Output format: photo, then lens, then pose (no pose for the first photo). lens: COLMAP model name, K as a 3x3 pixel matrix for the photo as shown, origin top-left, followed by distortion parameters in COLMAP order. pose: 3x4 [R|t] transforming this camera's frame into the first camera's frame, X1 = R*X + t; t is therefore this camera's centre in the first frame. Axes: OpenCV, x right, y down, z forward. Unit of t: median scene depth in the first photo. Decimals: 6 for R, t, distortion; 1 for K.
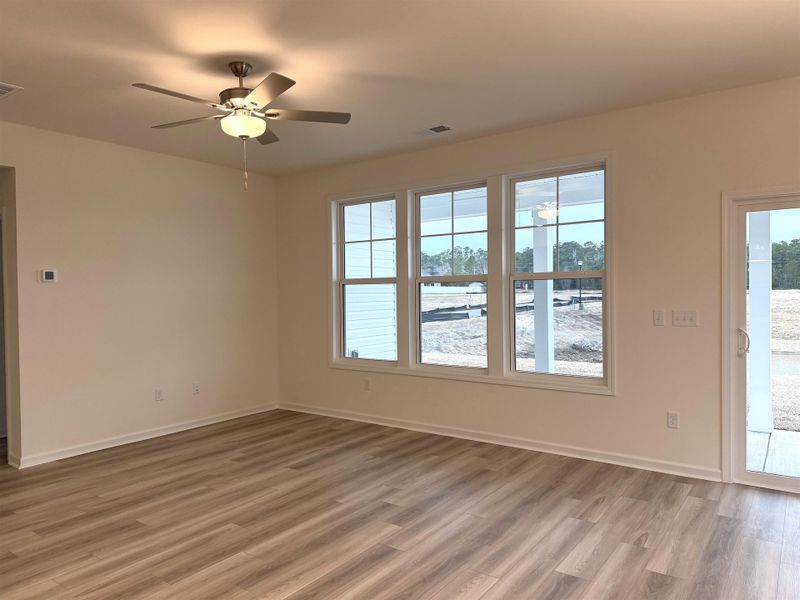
lens RADIAL K [[553.9, 0, 400.0], [0, 553.9, 300.0], [0, 0, 1]] dist [0.002491, 0.002308]
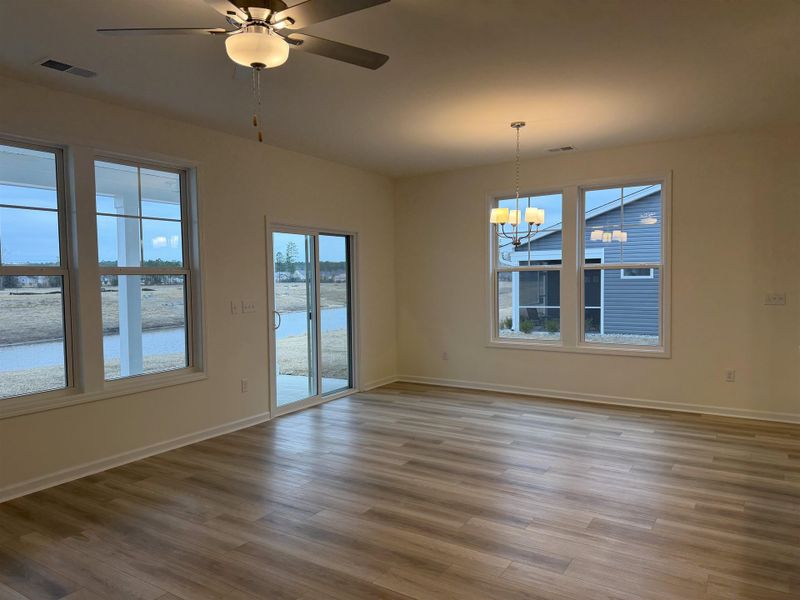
lens RADIAL K [[553.9, 0, 400.0], [0, 553.9, 300.0], [0, 0, 1]] dist [0.002491, 0.002308]
pose [[-0.064050, -0.027895, 0.997557, -0.771750], [0.030823, 0.999077, 0.029917, -0.010627], [-0.997471, 0.032663, -0.063131, 0.673510]]
